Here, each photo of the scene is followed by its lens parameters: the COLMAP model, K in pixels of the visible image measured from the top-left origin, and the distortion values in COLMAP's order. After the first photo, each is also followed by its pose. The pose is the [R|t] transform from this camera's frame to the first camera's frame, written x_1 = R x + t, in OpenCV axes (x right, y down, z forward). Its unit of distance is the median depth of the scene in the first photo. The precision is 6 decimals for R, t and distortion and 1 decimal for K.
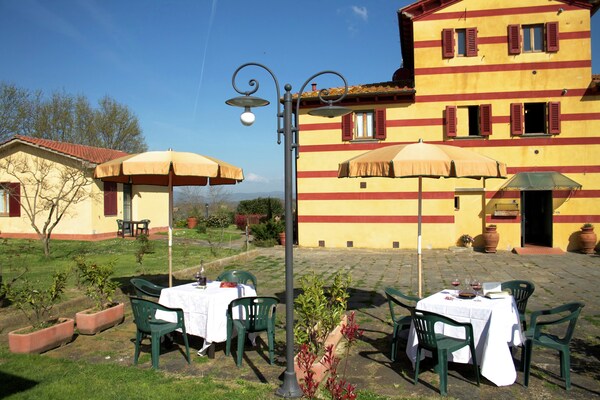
lens RADIAL K [[493.3, 0, 294.8], [0, 493.3, 204.8], [0, 0, 1]] dist [-0.134328, 0.102443]
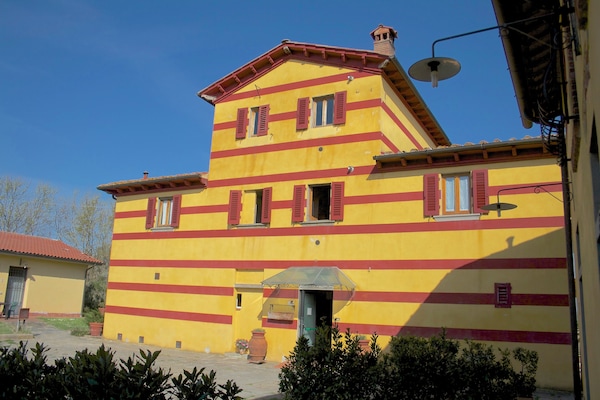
lens RADIAL K [[493.3, 0, 299.9], [0, 493.3, 201.9], [0, 0, 1]] dist [-0.134328, 0.102443]
pose [[0.967497, 0.000931, -0.252880, 0.667675], [-0.053887, 0.977785, -0.202568, -0.005396], [0.247074, 0.209610, 0.946054, 0.173894]]
